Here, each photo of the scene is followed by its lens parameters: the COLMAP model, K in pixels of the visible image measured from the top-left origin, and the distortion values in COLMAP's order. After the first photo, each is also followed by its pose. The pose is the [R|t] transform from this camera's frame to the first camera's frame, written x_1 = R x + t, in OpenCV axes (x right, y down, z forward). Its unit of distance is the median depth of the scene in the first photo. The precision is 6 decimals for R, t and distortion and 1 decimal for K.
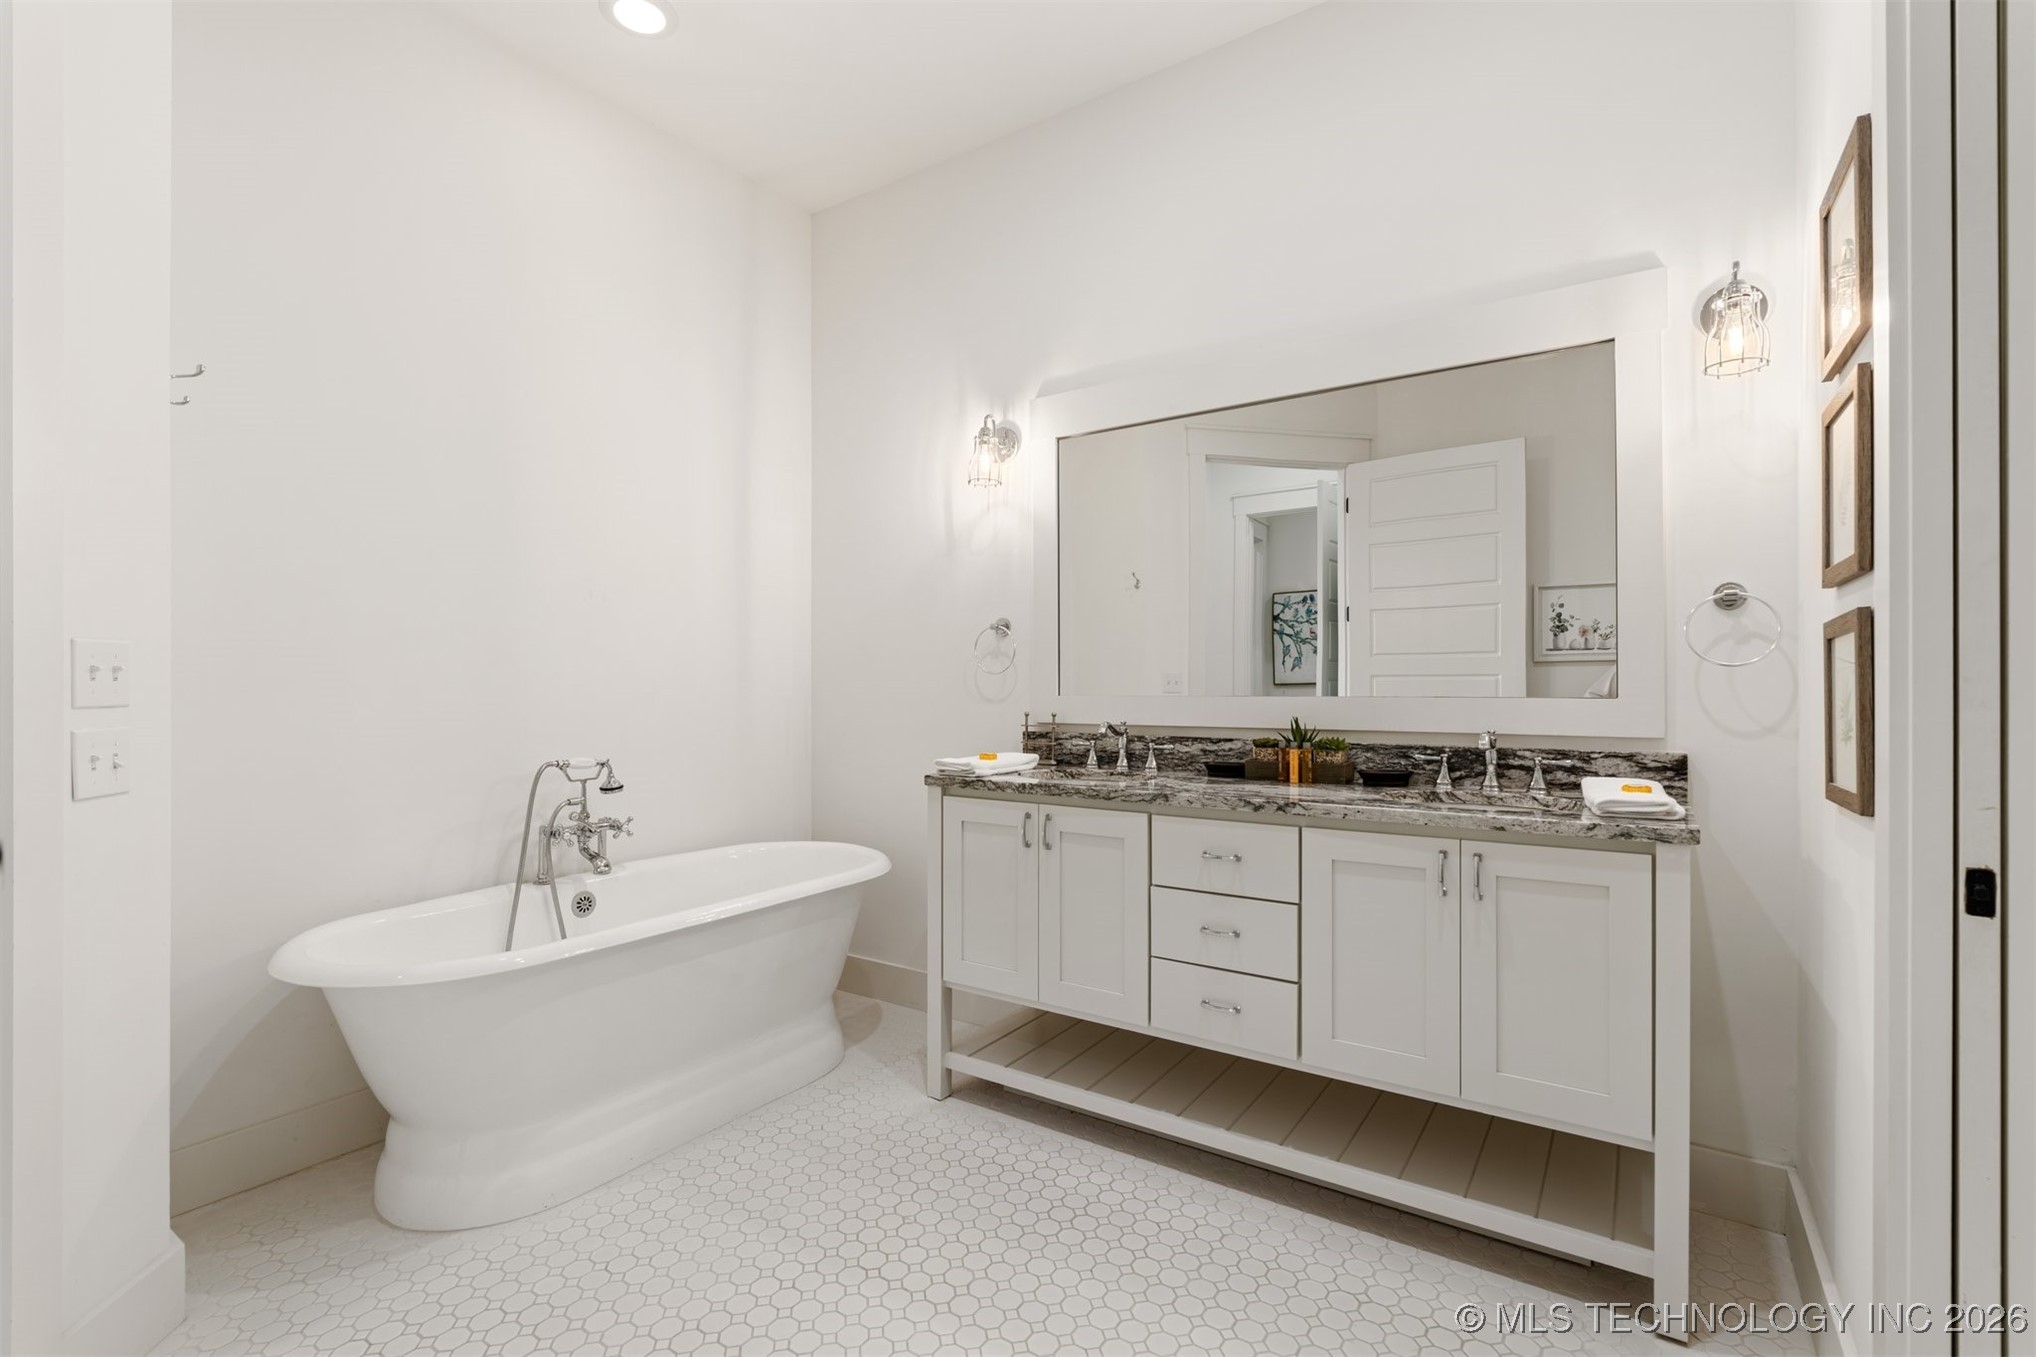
lens RADIAL K [[924.4, 0, 1015.8], [0, 924.4, 682.9], [0, 0, 1]] dist [-0.001280, 0.001219]
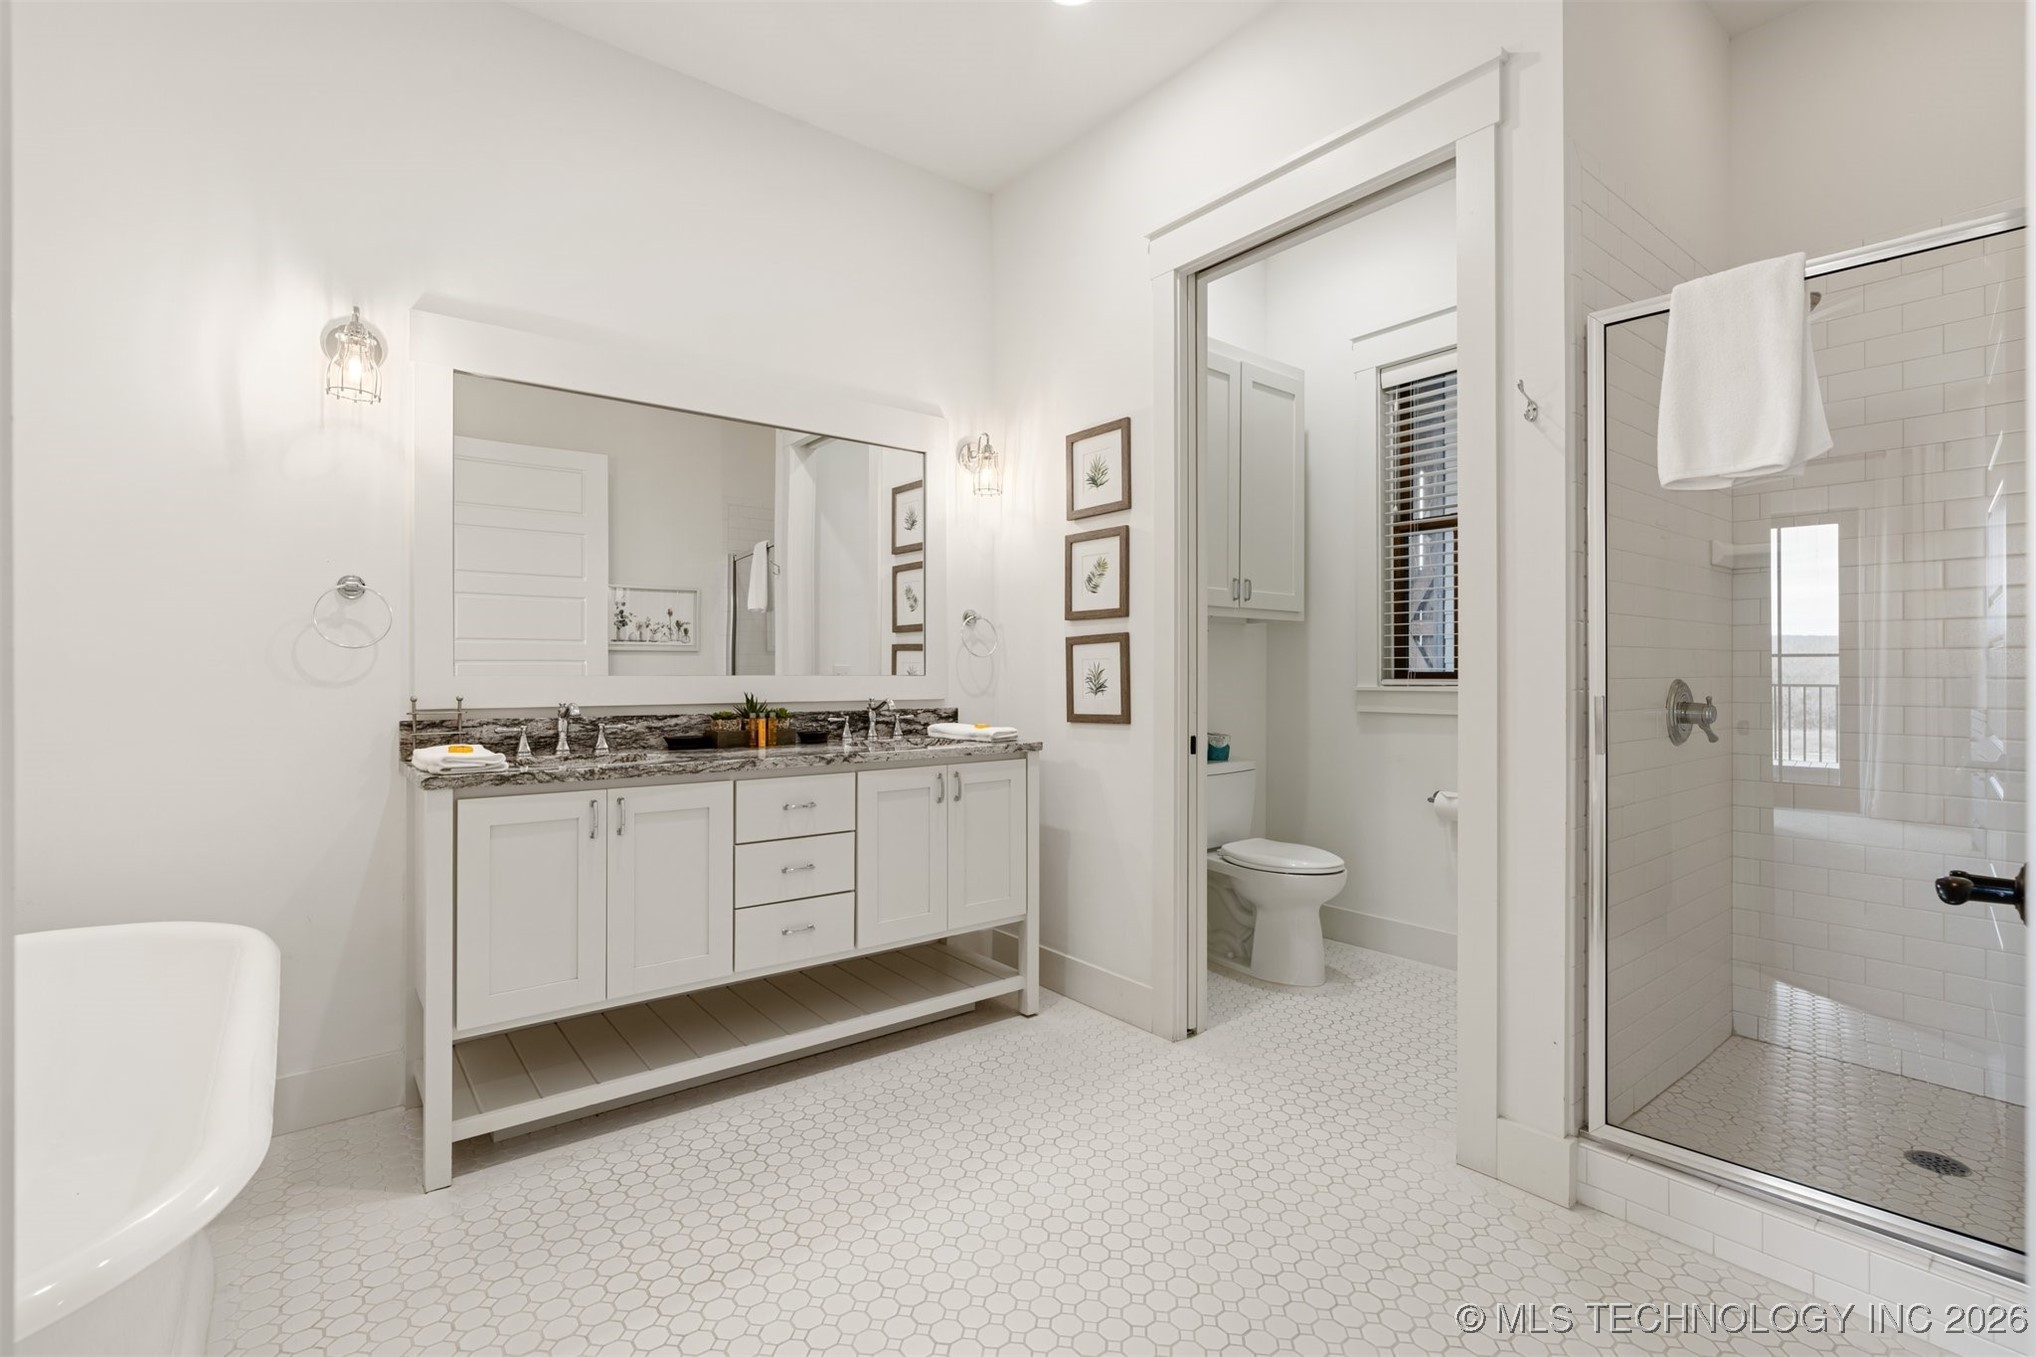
lens RADIAL K [[924.4, 0, 1016.3], [0, 924.4, 674.1], [0, 0, 1]] dist [-0.001280, 0.001219]
pose [[0.295282, 0.002887, 0.955406, -0.759908], [-0.002571, 0.999994, -0.002227, 0.015434], [-0.955407, -0.001799, 0.295287, 0.332125]]
